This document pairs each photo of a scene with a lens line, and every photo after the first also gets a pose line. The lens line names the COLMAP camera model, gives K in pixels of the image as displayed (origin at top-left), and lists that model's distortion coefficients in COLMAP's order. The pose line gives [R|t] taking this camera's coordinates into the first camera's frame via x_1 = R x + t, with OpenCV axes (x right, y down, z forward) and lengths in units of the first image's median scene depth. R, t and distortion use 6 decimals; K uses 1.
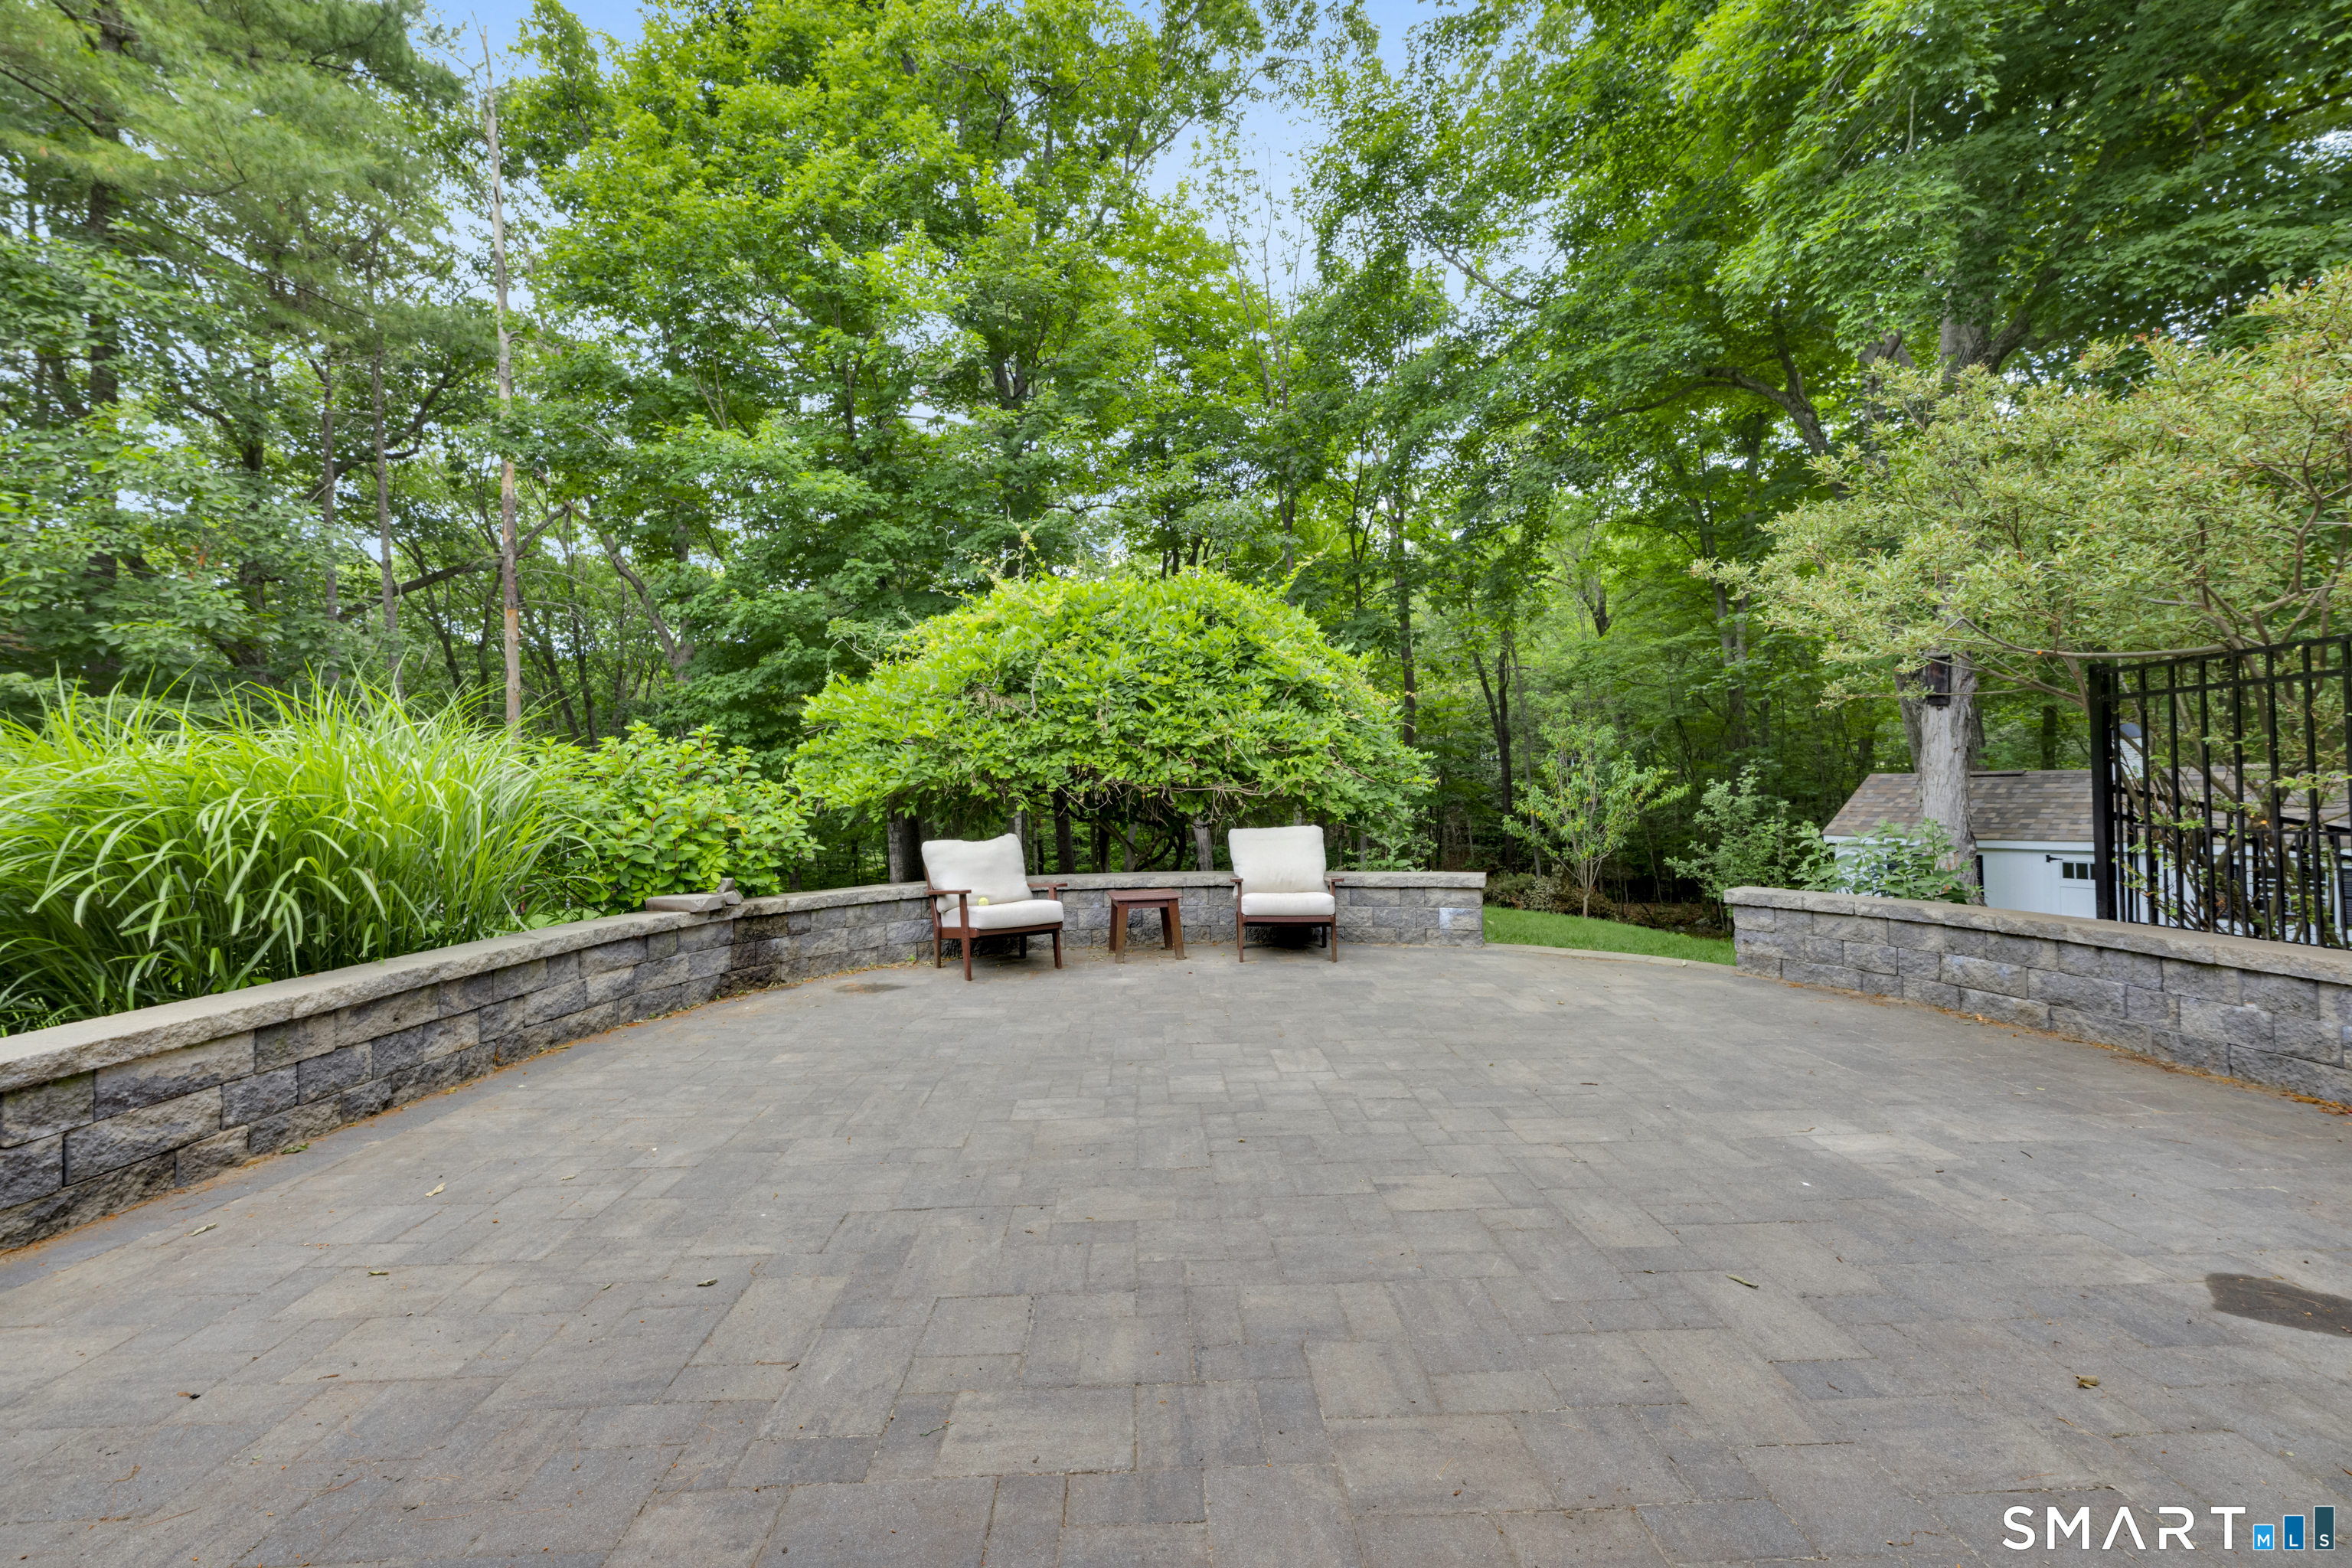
lens RADIAL K [[941.1, 0, 1175.5], [0, 941.1, 771.2], [0, 0, 1]] dist [-0.000268, 0.000351]
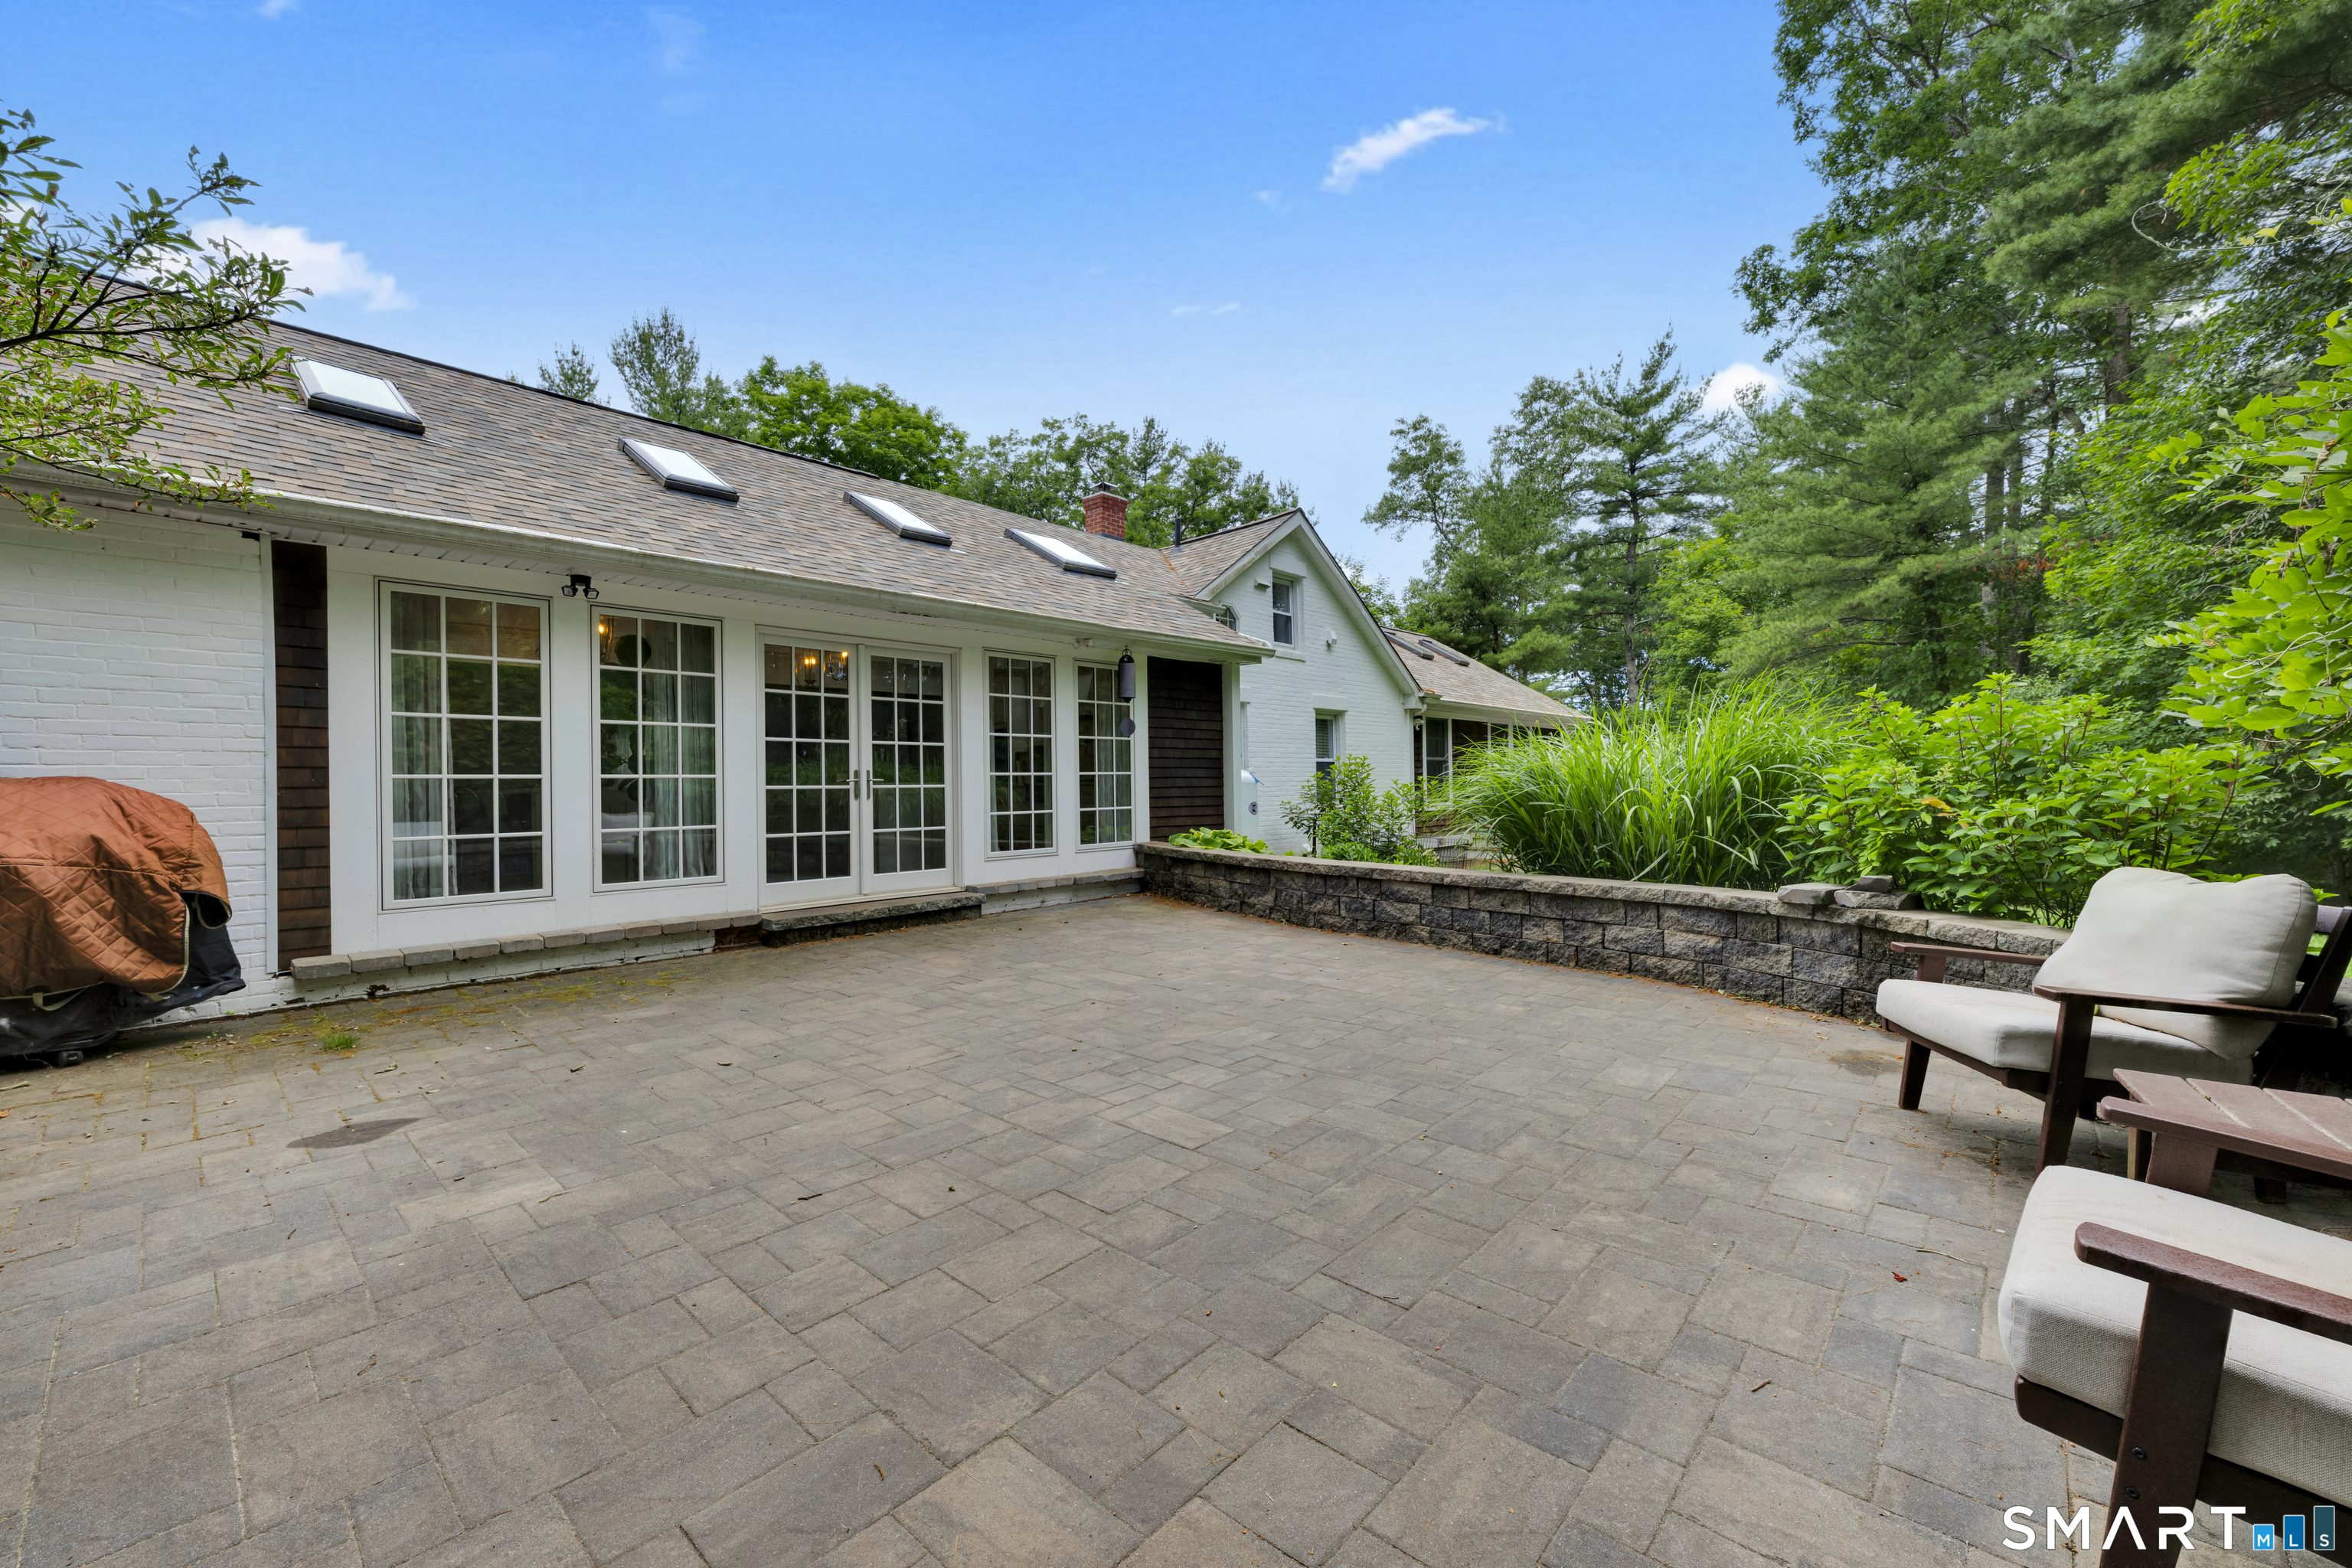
lens RADIAL K [[941.1, 0, 1175.5], [0, 941.1, 771.2], [0, 0, 1]] dist [-0.000268, 0.000351]
pose [[-0.708375, 0.011344, -0.705745, 0.903543], [0.031754, 0.999371, -0.015809, 0.036829], [0.705121, -0.033609, -0.708290, 2.080624]]
